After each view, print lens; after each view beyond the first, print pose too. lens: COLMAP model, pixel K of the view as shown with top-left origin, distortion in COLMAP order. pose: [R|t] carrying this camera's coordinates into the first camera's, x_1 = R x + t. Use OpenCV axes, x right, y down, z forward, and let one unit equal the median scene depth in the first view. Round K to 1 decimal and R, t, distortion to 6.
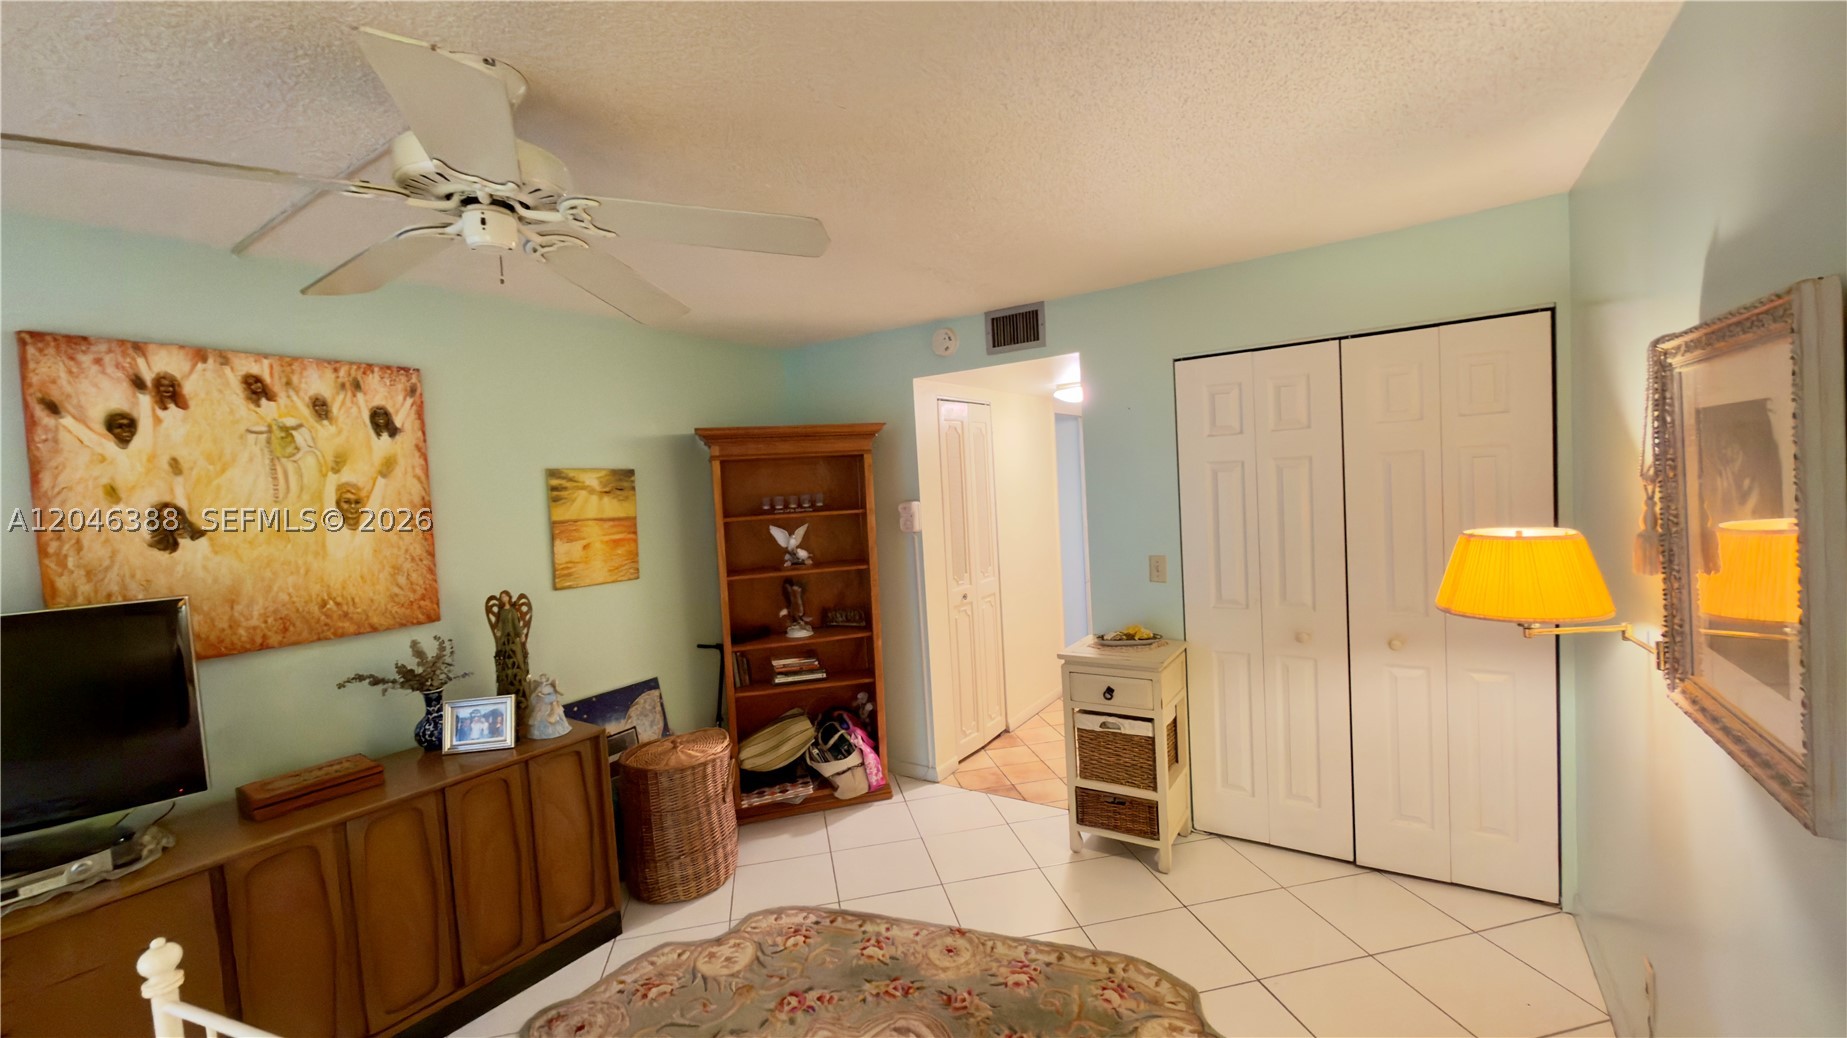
lens RADIAL K [[735.7, 0, 923.5], [0, 735.7, 519.0], [0, 0, 1]] dist [-0.001423, 0.000257]
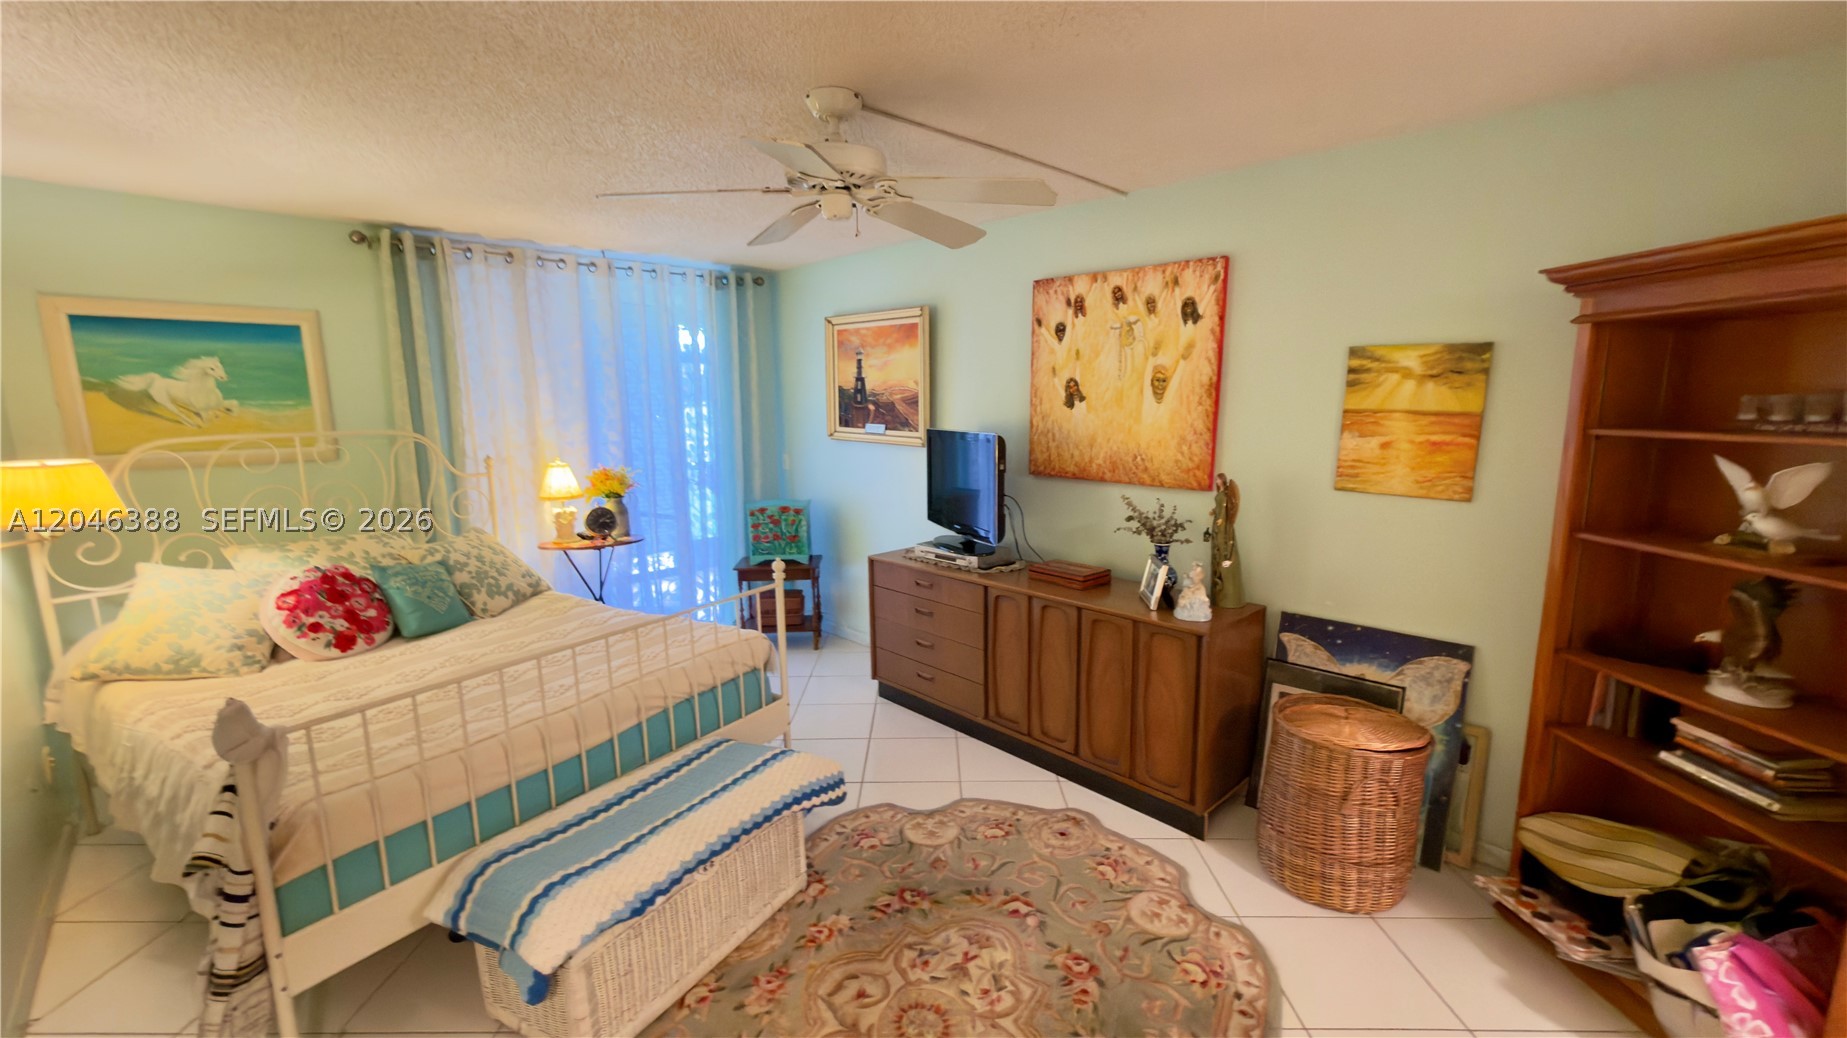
lens RADIAL K [[735.7, 0, 923.5], [0, 735.7, 519.0], [0, 0, 1]] dist [-0.001423, 0.000257]
pose [[-0.207613, 0.215104, -0.954268, 0.495802], [-0.030027, 0.973662, 0.226009, -0.058025], [0.977750, 0.075576, -0.195686, 0.787975]]
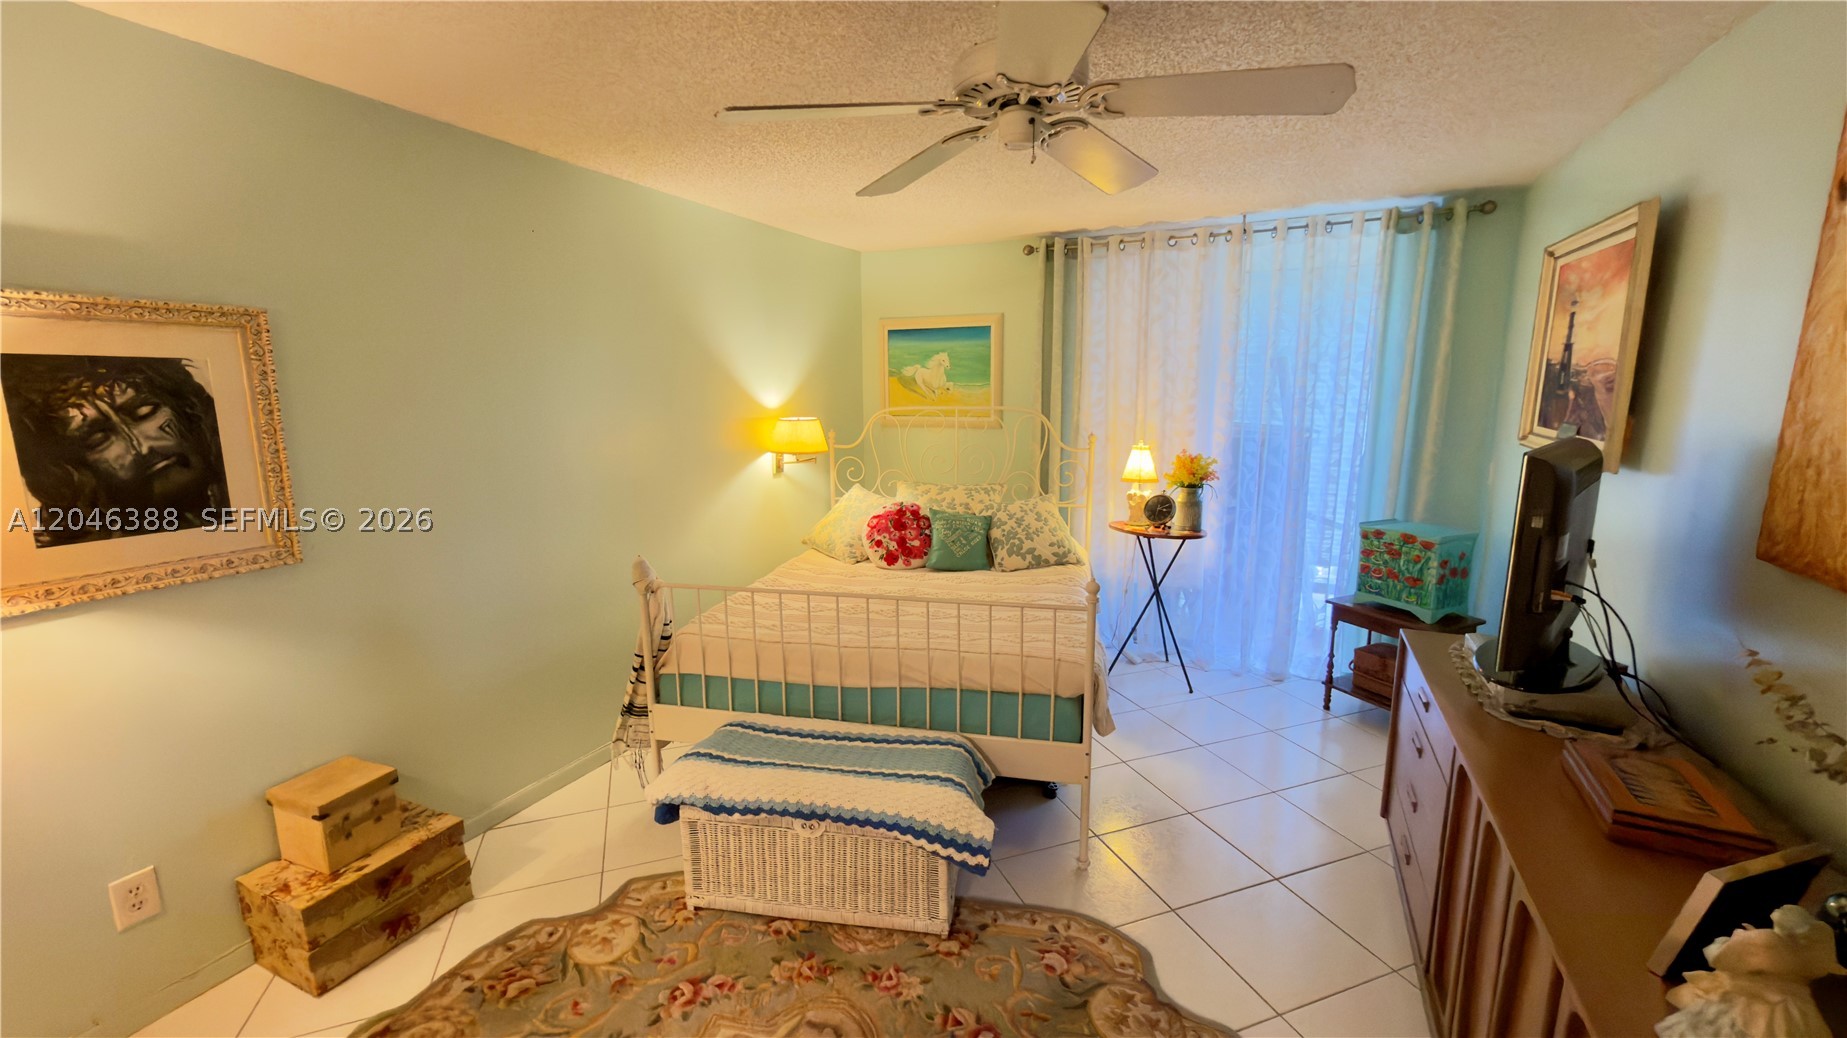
lens RADIAL K [[735.7, 0, 923.5], [0, 735.7, 519.0], [0, 0, 1]] dist [-0.001423, 0.000257]
pose [[-0.986019, 0.090330, -0.140023, -0.116849], [0.055301, 0.970083, 0.236390, -0.042181], [0.157187, 0.225341, -0.961516, 1.150873]]
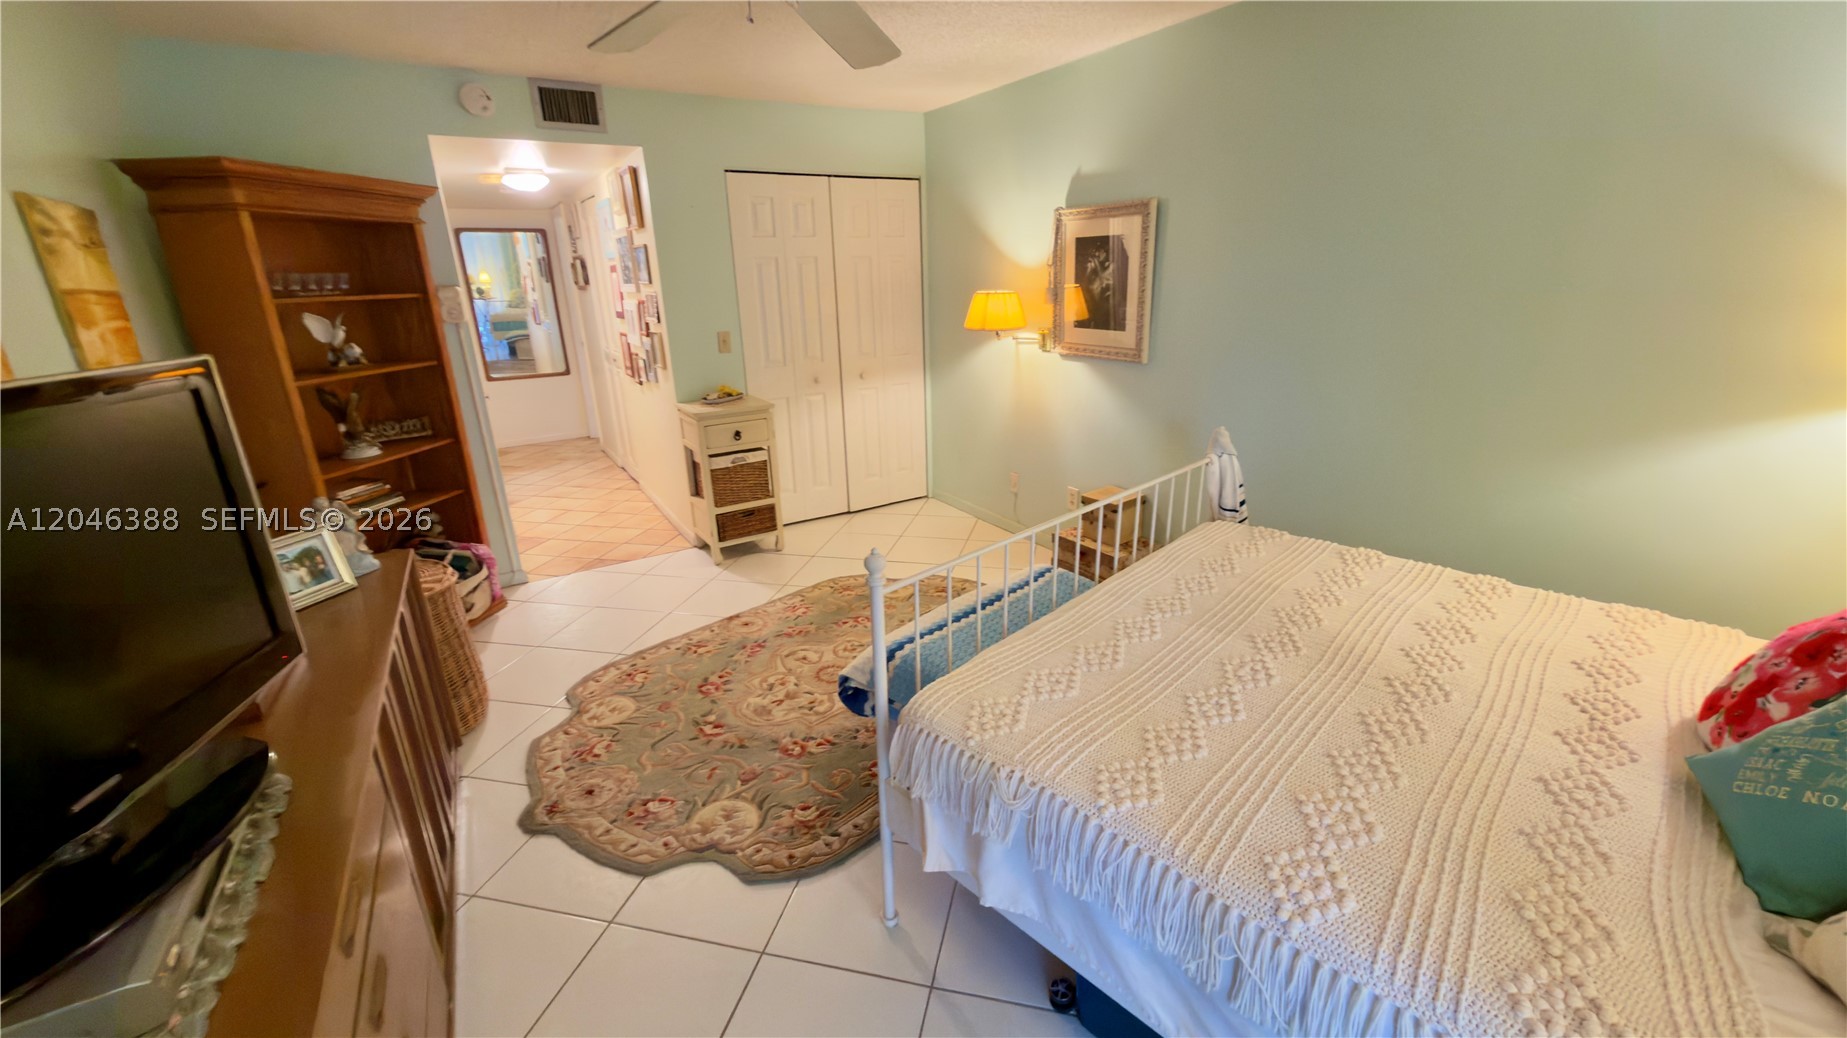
lens RADIAL K [[735.7, 0, 923.5], [0, 735.7, 519.0], [0, 0, 1]] dist [-0.001423, 0.000257]
pose [[0.418172, -0.244002, 0.874983, -0.869167], [0.046059, 0.967704, 0.247846, 0.074415], [-0.907199, -0.063341, 0.415905, 0.143254]]
